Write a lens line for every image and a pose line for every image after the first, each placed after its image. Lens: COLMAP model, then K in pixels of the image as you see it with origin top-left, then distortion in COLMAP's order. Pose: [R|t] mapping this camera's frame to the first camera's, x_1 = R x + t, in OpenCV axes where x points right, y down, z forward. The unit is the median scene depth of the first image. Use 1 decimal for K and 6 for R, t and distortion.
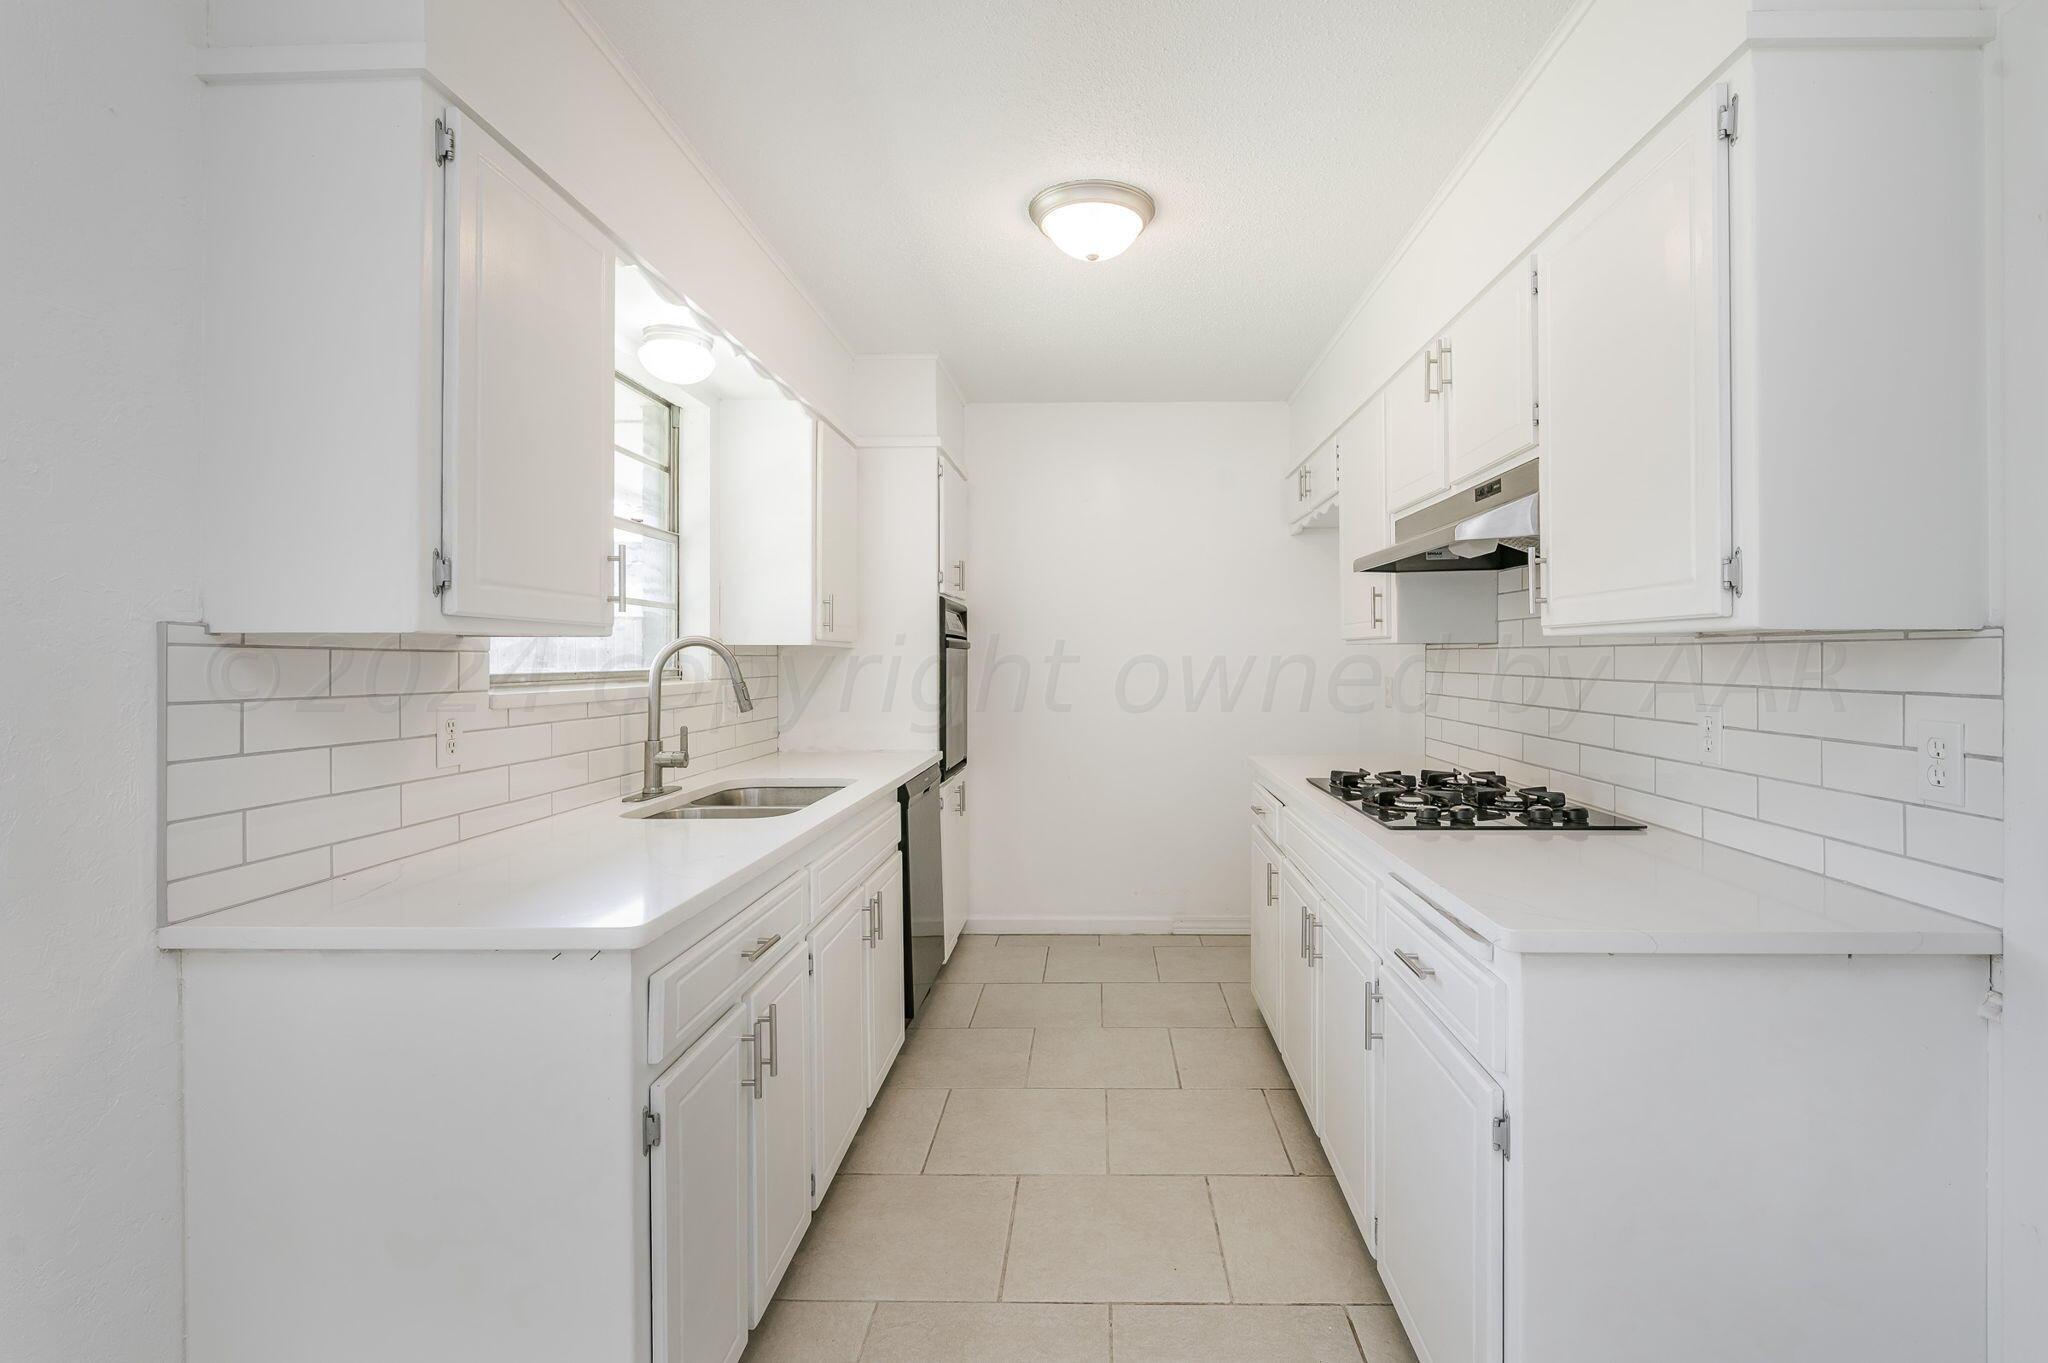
lens RADIAL K [[962.8, 0, 1085.0], [0, 962.8, 659.3], [0, 0, 1]] dist [0.000009, -0.000269]
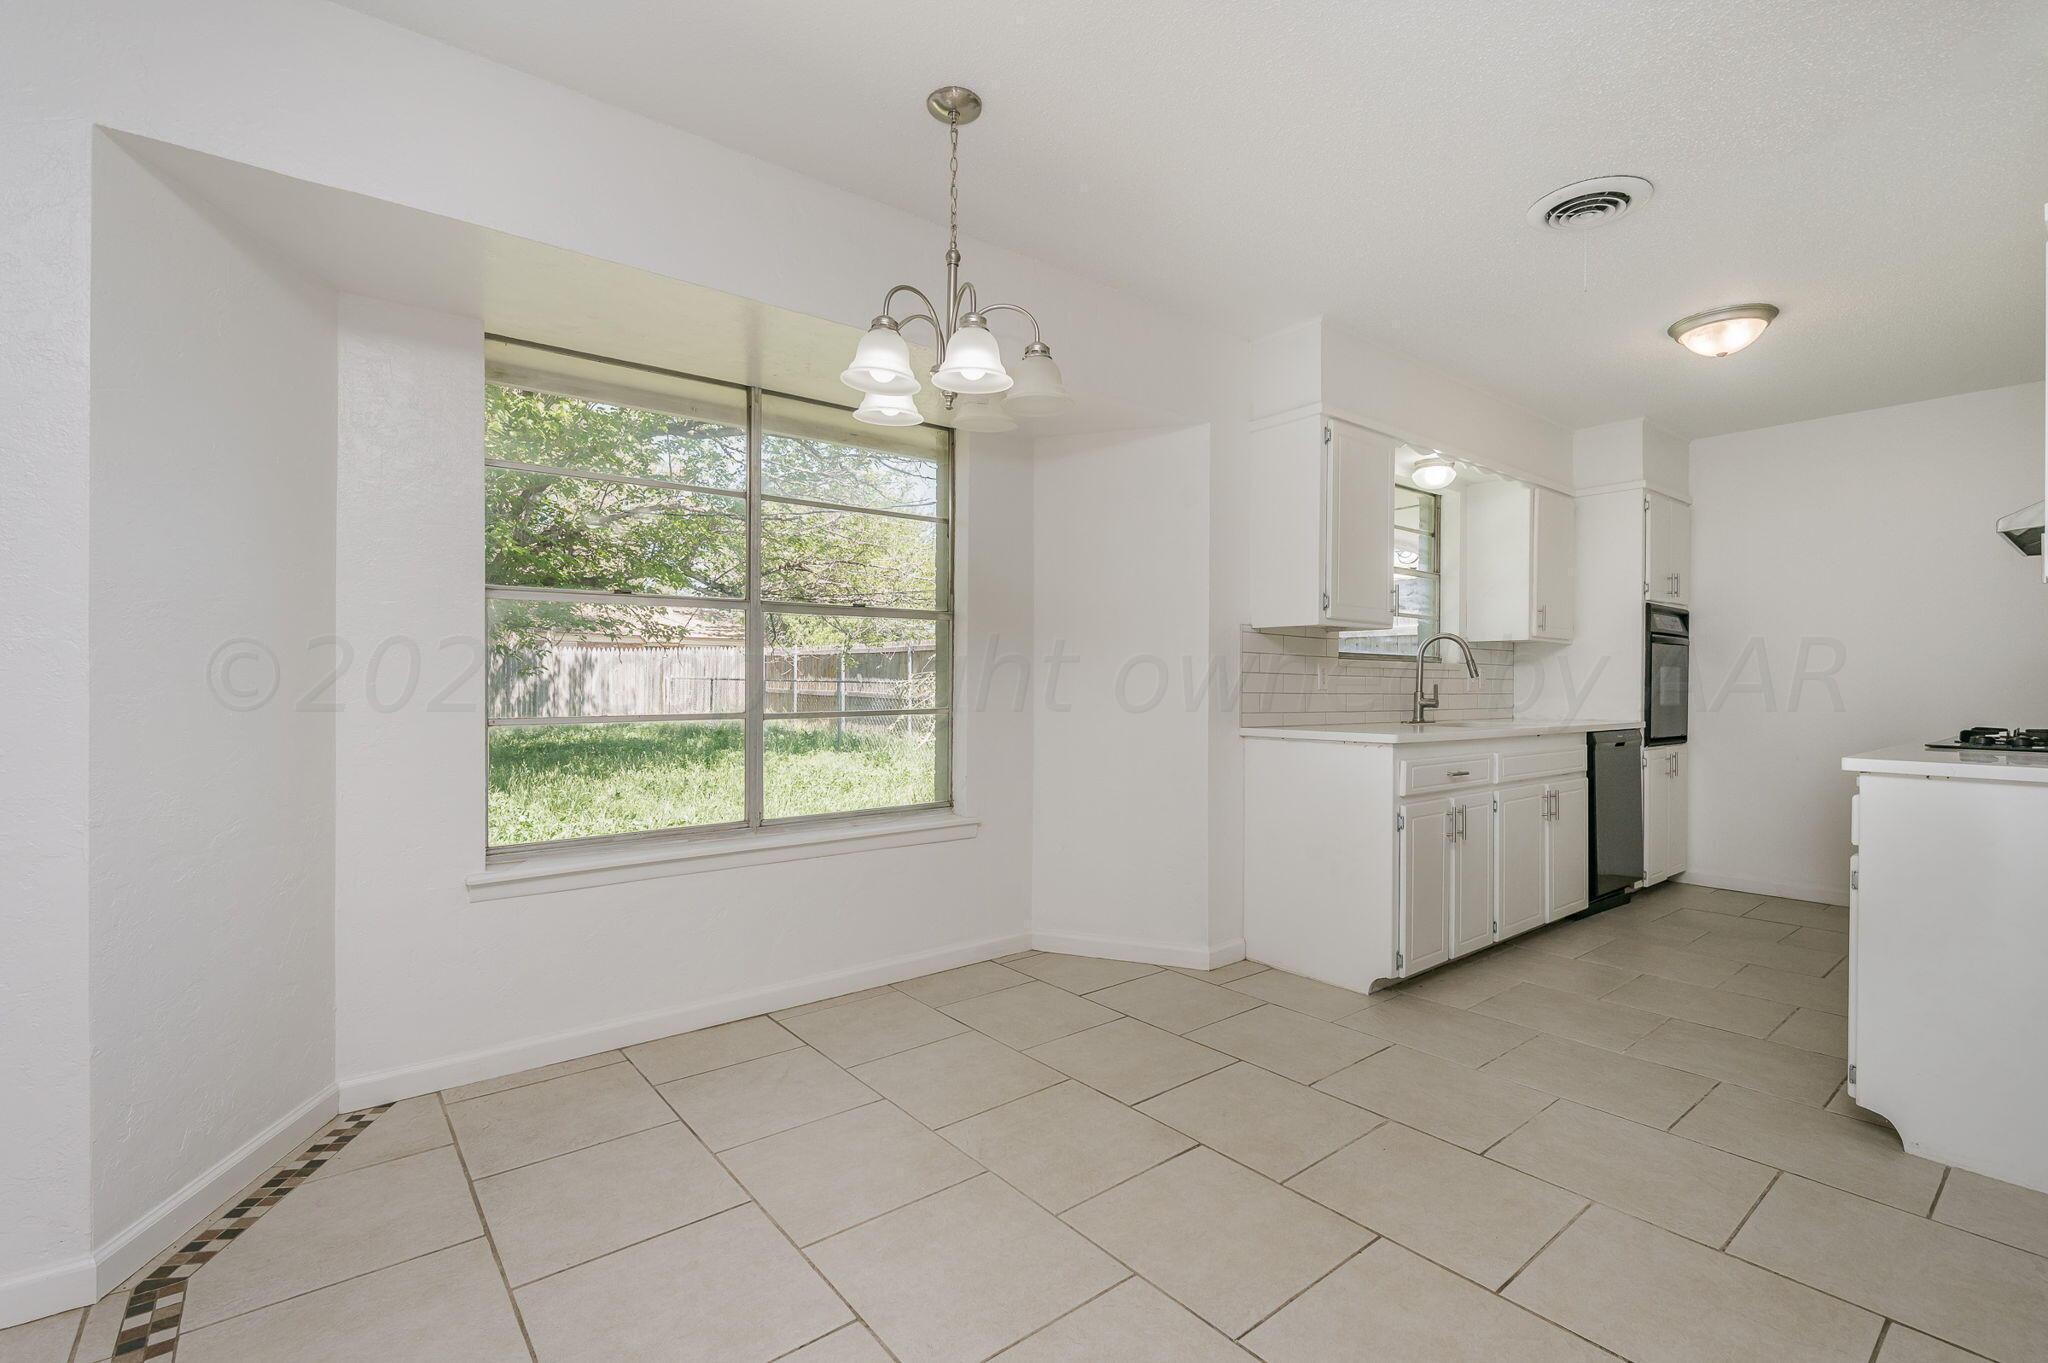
lens RADIAL K [[912.1, 0, 1034.1], [0, 912.1, 689.8], [0, 0, 1]] dist [-0.000799, -0.000124]
pose [[0.653371, 0.011571, -0.756949, 0.312635], [-0.006911, 0.999933, 0.009321, 0.059556], [0.757006, -0.000859, 0.653407, -0.550491]]
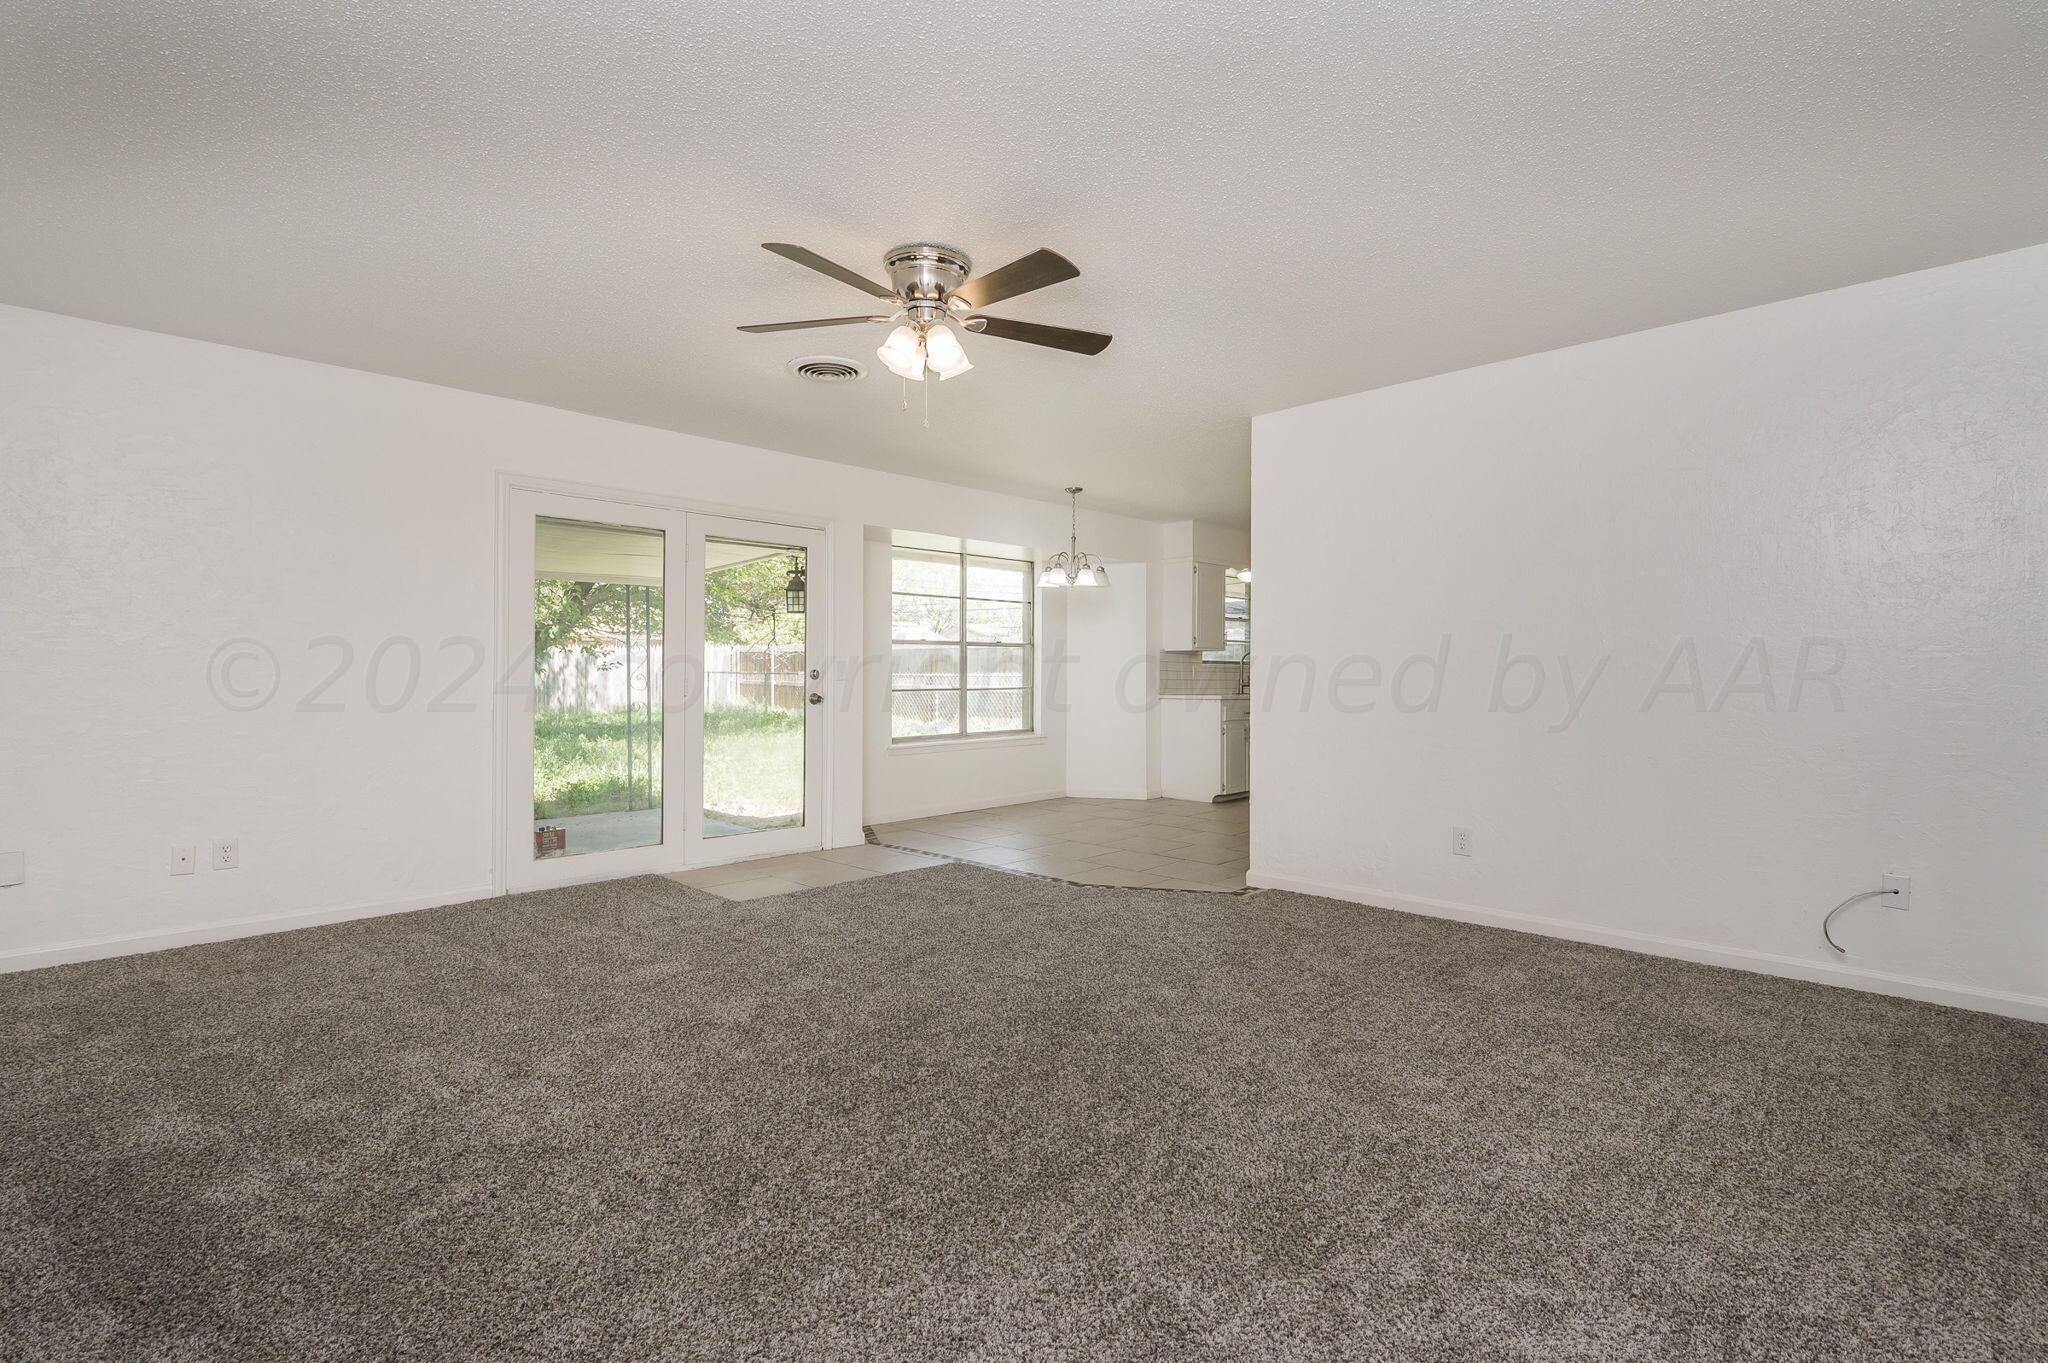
lens RADIAL K [[935.4, 0, 1024.0], [0, 935.4, 681.5], [0, 0, 1]] dist [-0.000249, -0.000108]
pose [[0.734063, 0.011567, -0.678983, 1.196641], [-0.003883, 0.999910, 0.012836, 0.043454], [0.679070, -0.006786, 0.734042, -1.904702]]
